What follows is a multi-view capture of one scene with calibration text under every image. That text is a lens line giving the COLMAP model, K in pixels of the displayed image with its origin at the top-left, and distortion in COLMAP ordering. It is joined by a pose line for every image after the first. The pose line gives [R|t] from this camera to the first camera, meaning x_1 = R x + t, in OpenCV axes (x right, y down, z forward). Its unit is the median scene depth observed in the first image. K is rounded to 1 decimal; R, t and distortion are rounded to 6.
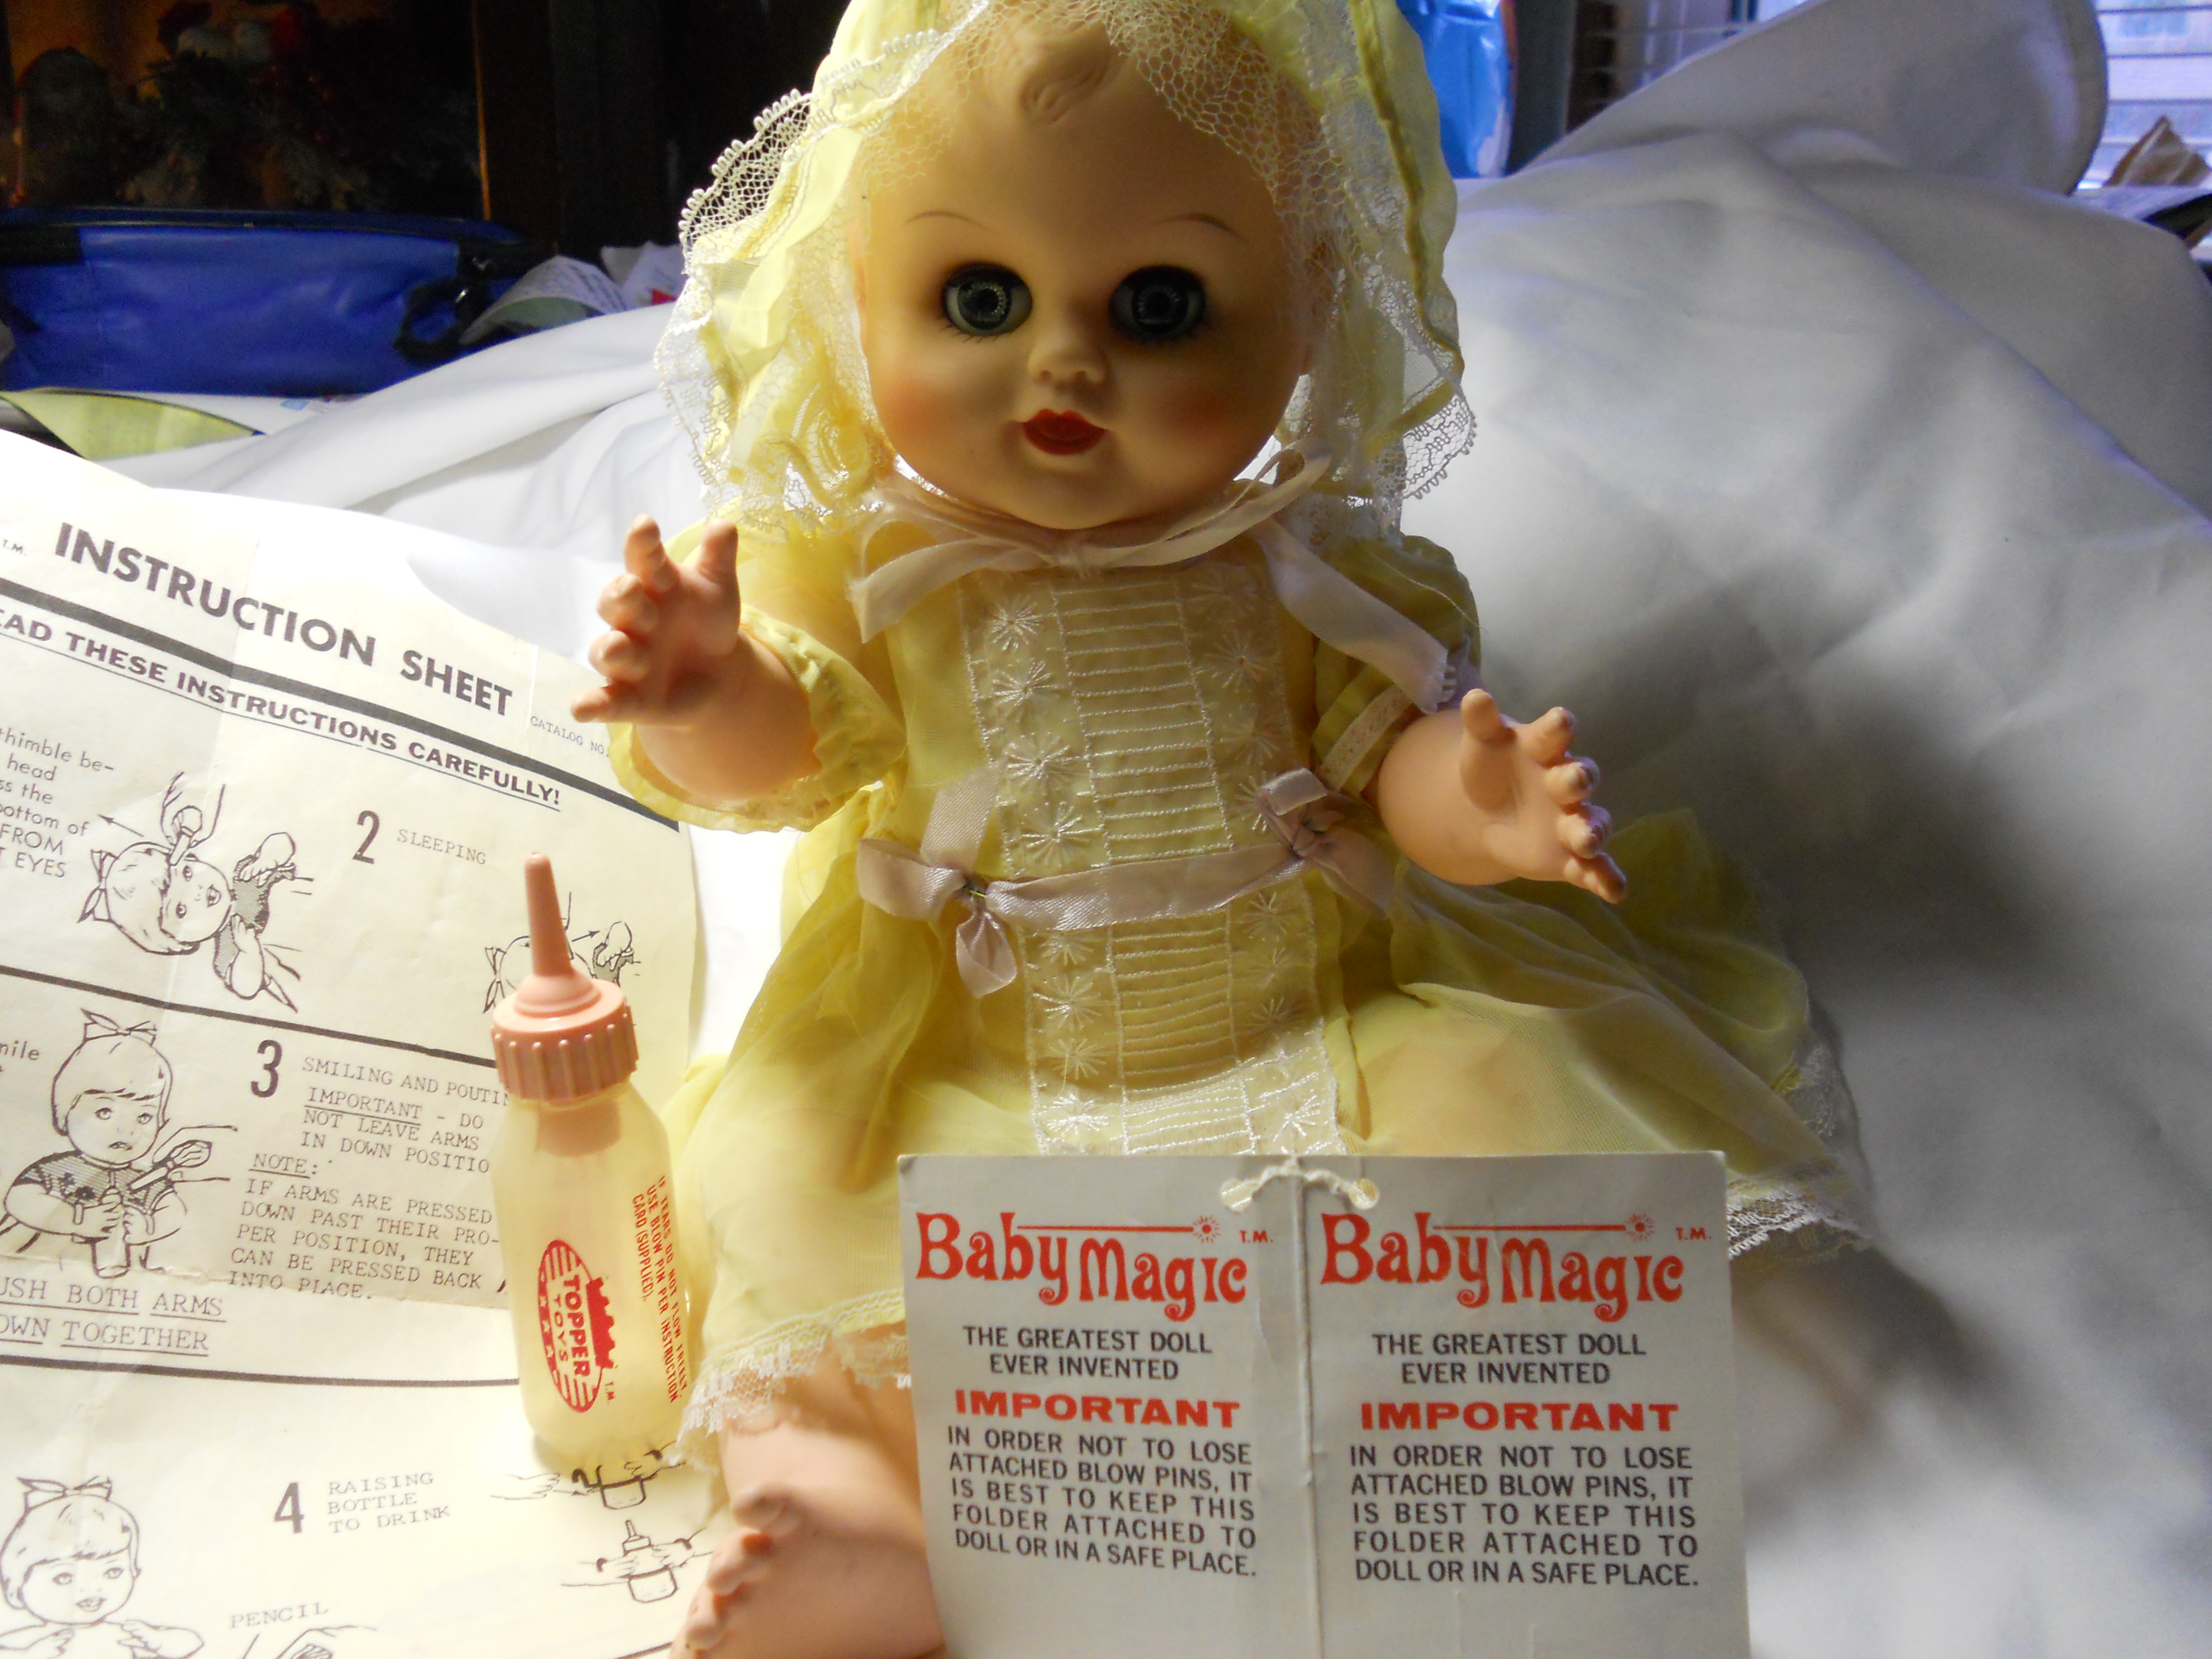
lens RADIAL K [[2087.0, 0, 1106.0], [0, 2087.0, 829.5], [0, 0, 1]] dist [-0.005746, -0.083467]
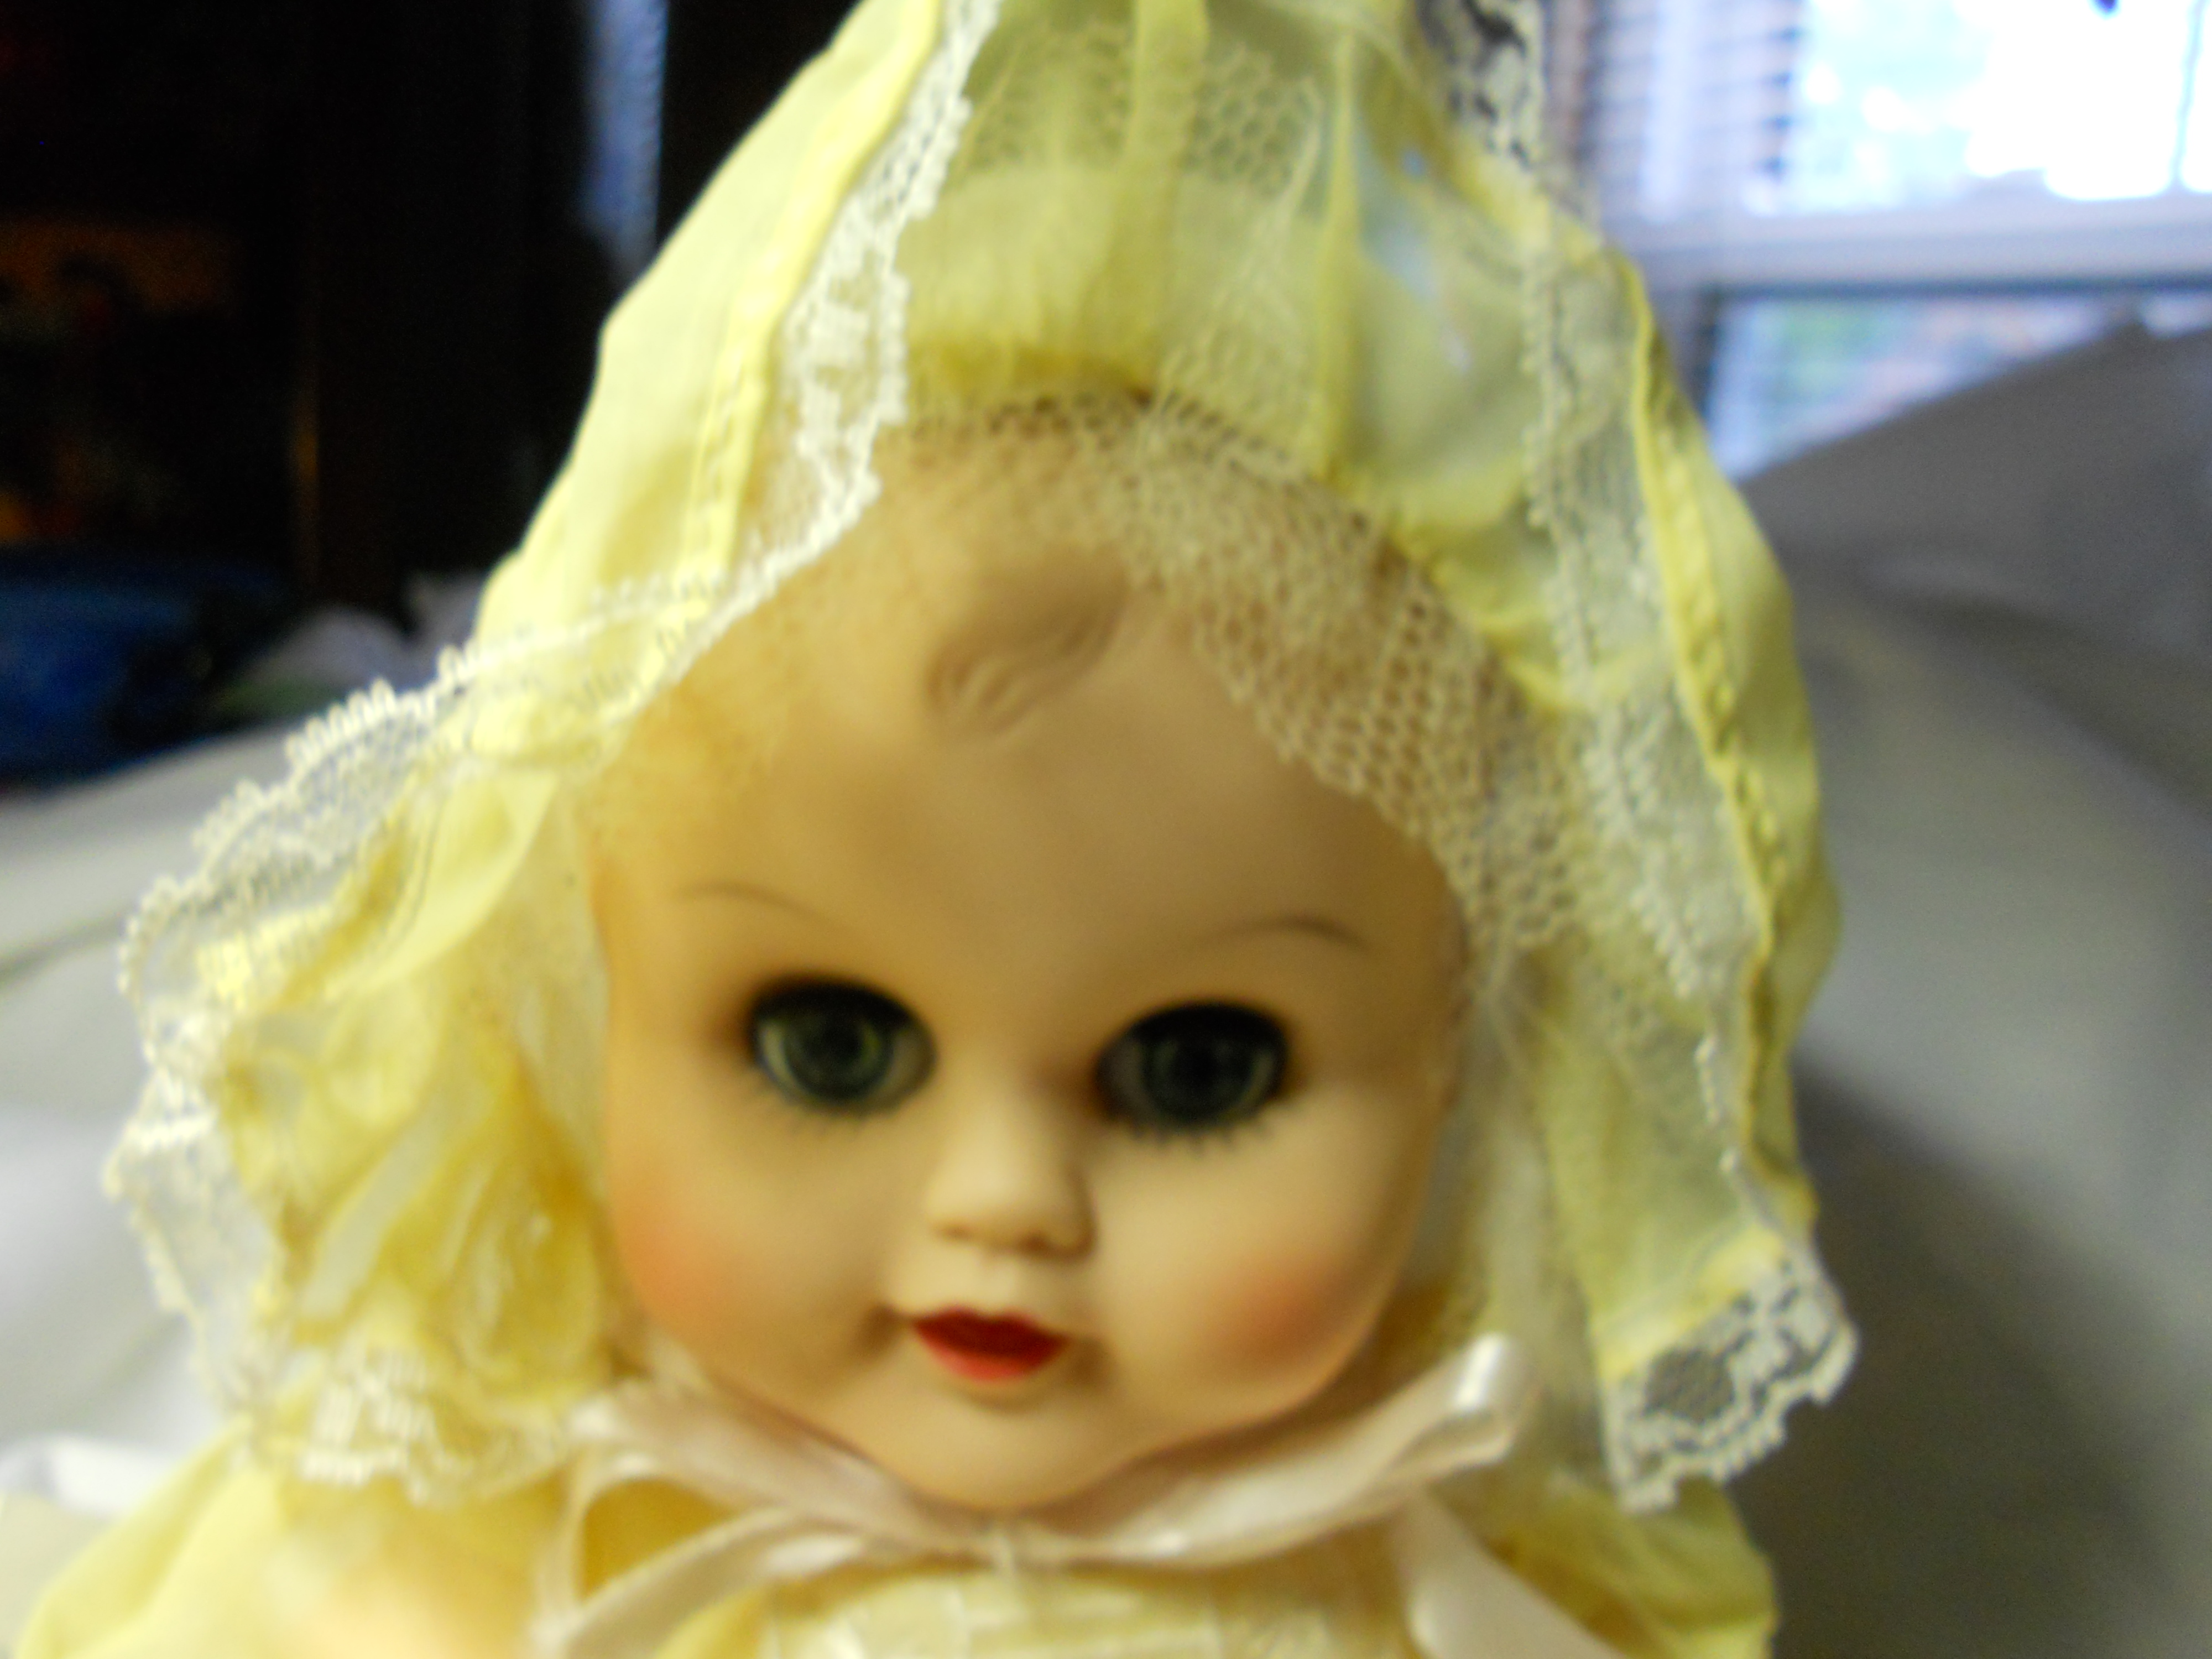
lens RADIAL K [[2087.0, 0, 1106.0], [0, 2087.0, 829.5], [0, 0, 1]] dist [-0.005746, -0.083467]
pose [[0.998004, 0.036395, 0.051617, -0.024371], [-0.029336, 0.990886, -0.131473, -0.259340], [-0.055932, 0.129697, 0.989975, 0.548575]]
